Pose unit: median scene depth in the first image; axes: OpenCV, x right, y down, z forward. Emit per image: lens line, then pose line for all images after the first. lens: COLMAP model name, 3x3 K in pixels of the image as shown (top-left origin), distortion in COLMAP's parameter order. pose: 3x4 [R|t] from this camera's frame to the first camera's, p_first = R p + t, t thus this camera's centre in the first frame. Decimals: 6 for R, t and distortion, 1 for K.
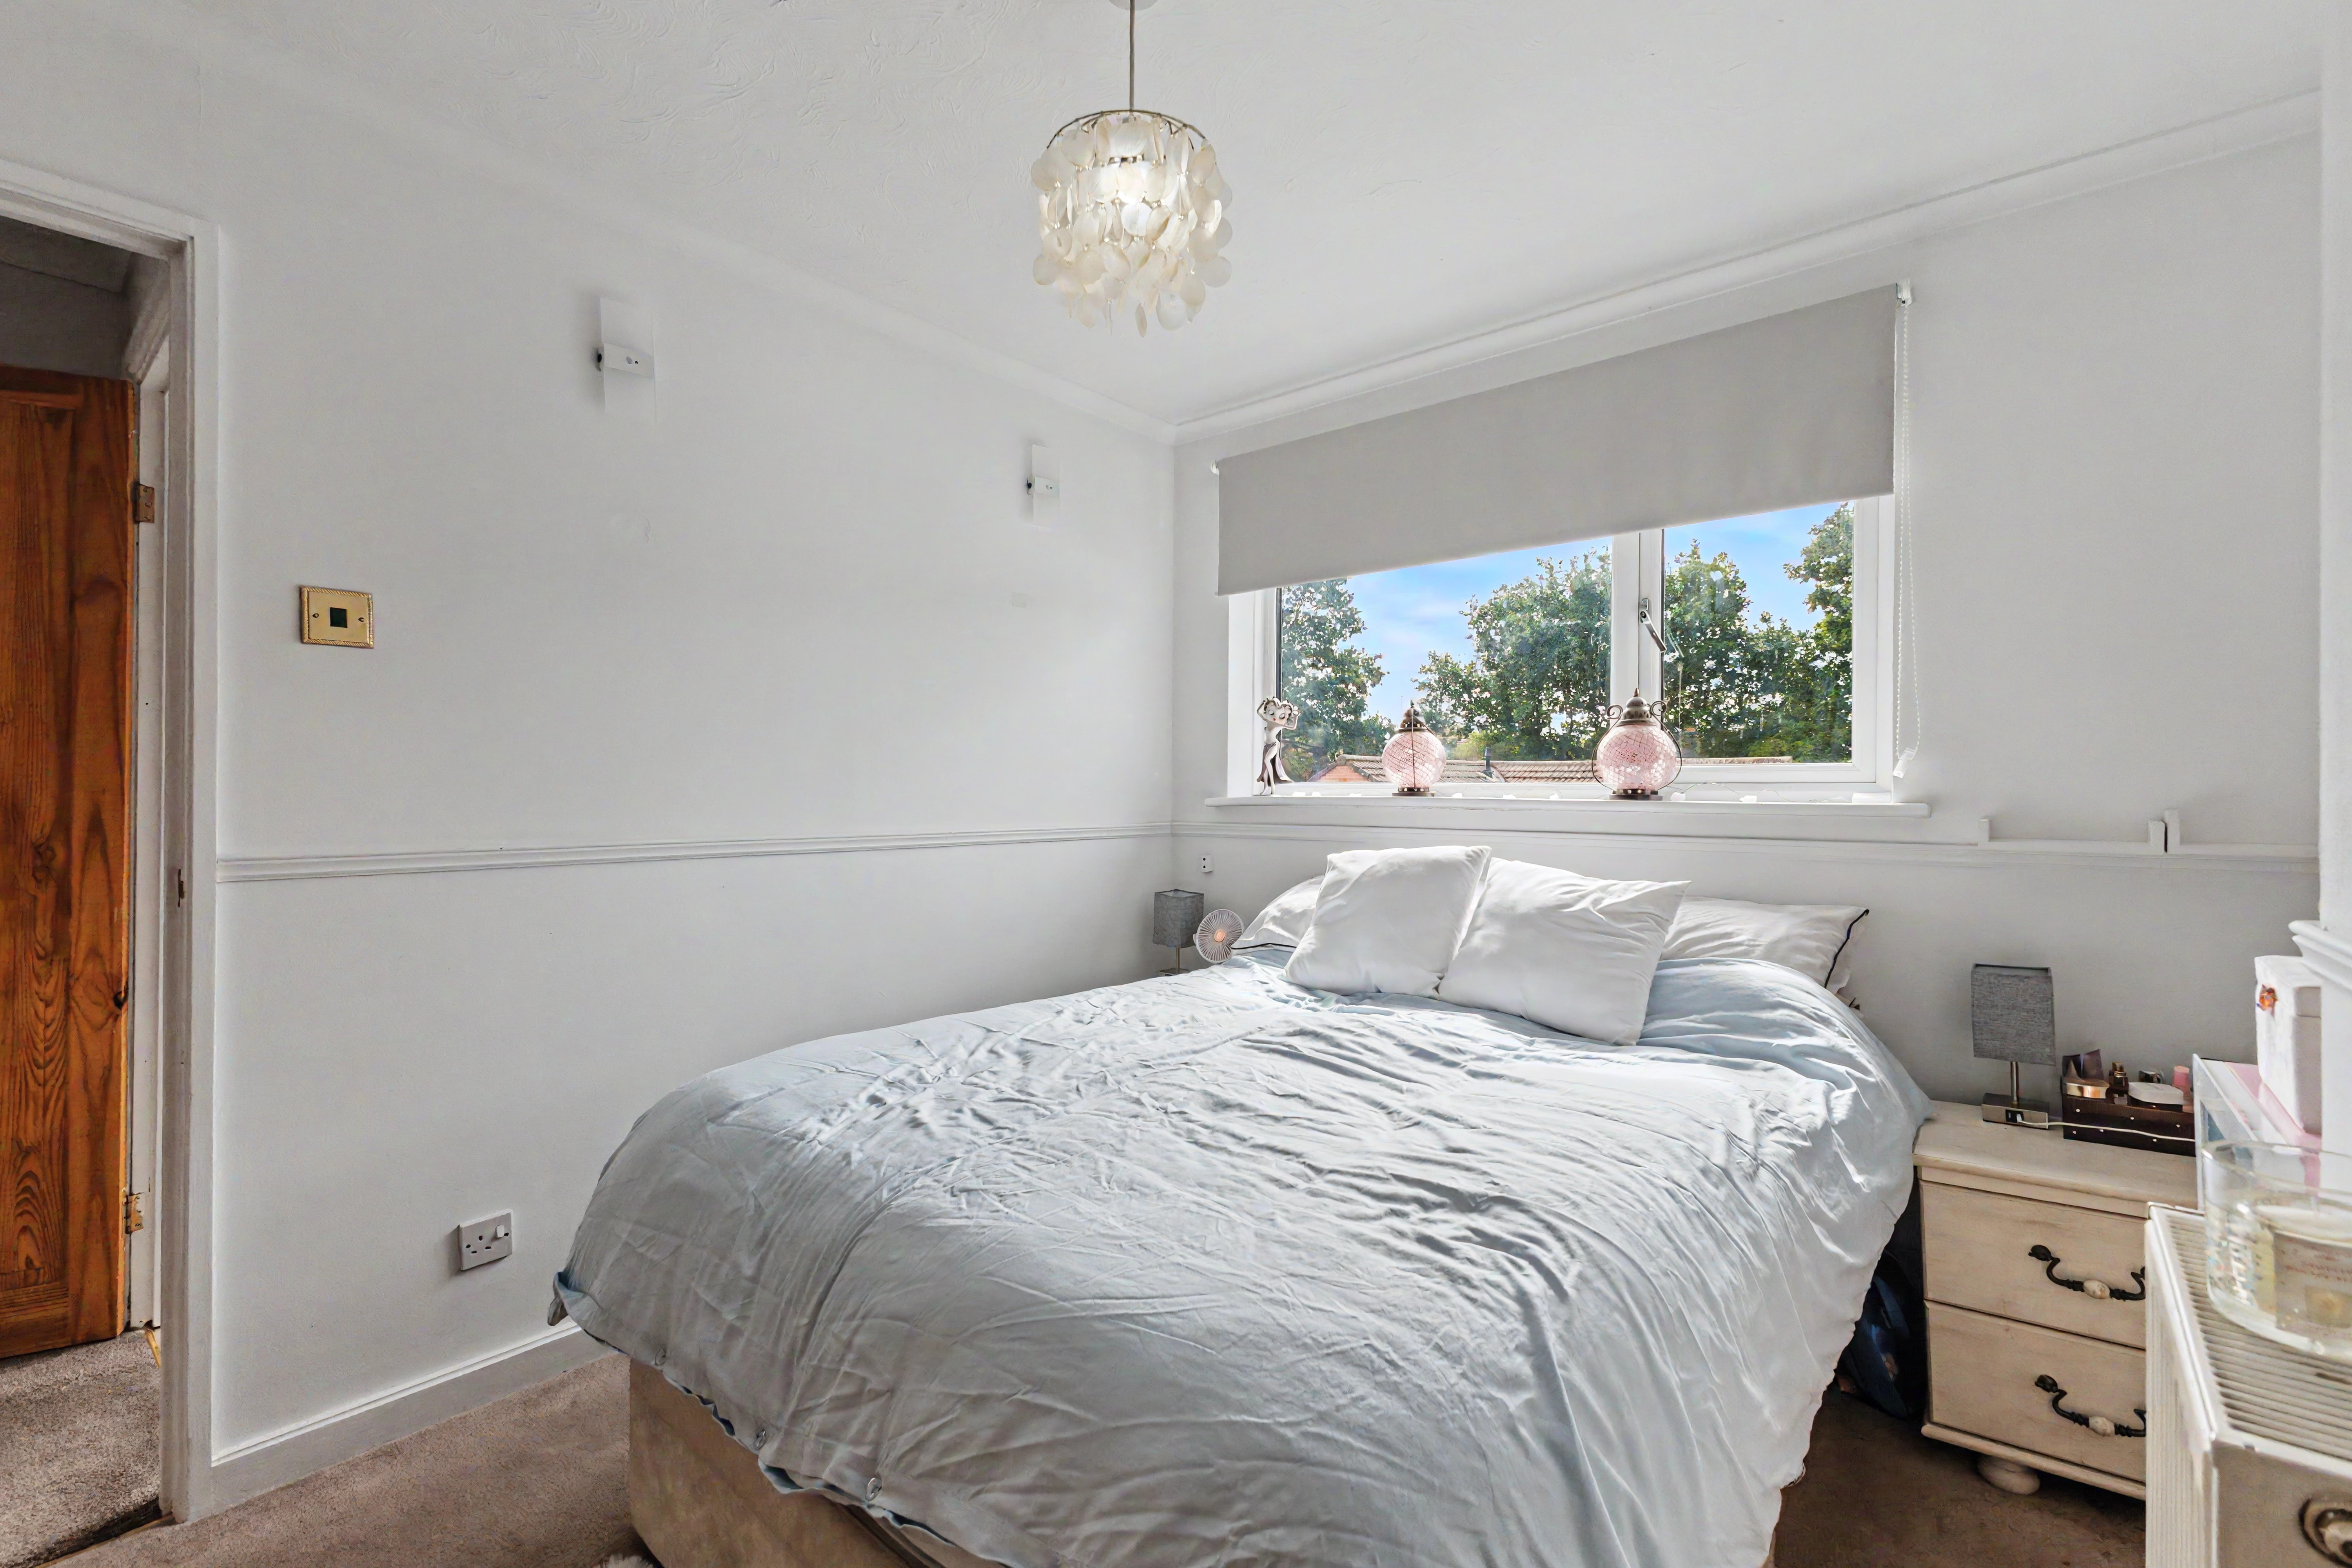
lens RADIAL K [[1021.3, 0, 1159.8], [0, 1021.3, 779.9], [0, 0, 1]] dist [0.012708, -0.003056]
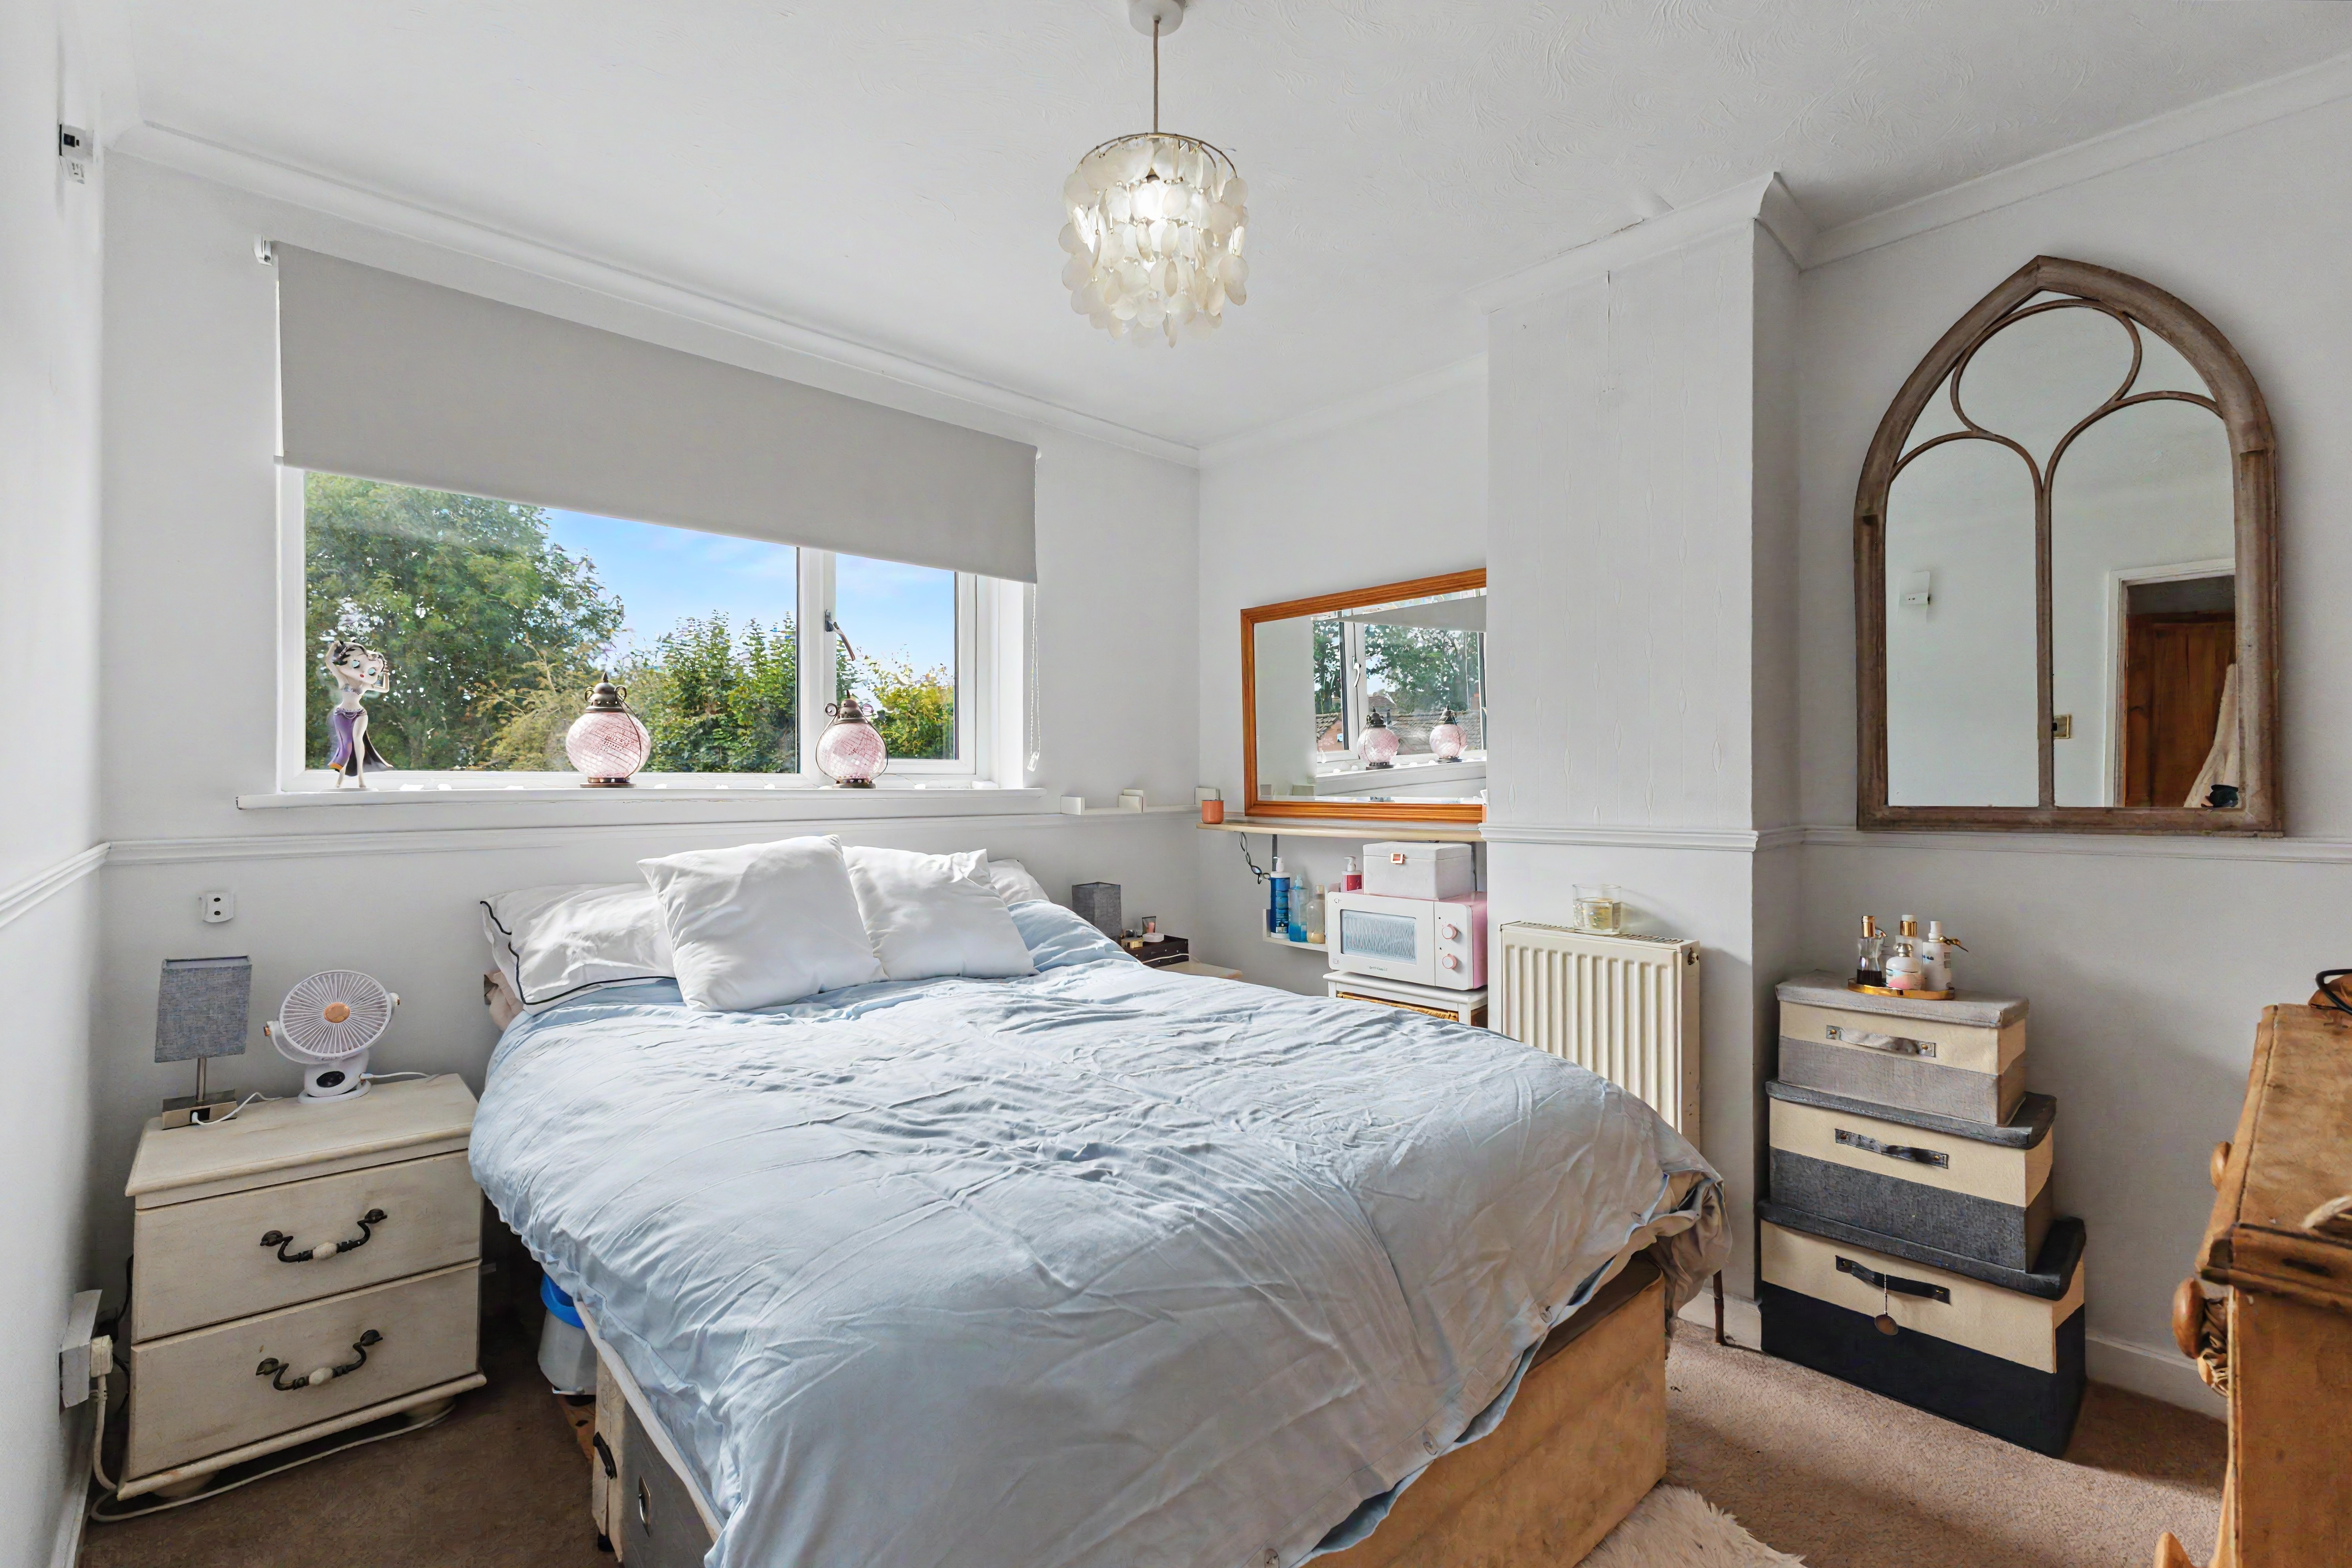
lens RADIAL K [[1021.3, 0, 1164.4], [0, 1021.3, 782.5], [0, 0, 1]] dist [0.012708, -0.003056]
pose [[0.124258, -0.006399, 0.992229, -0.712527], [-0.009490, 0.999926, 0.007637, 0.000781], [-0.992205, -0.010365, 0.124188, 0.573060]]
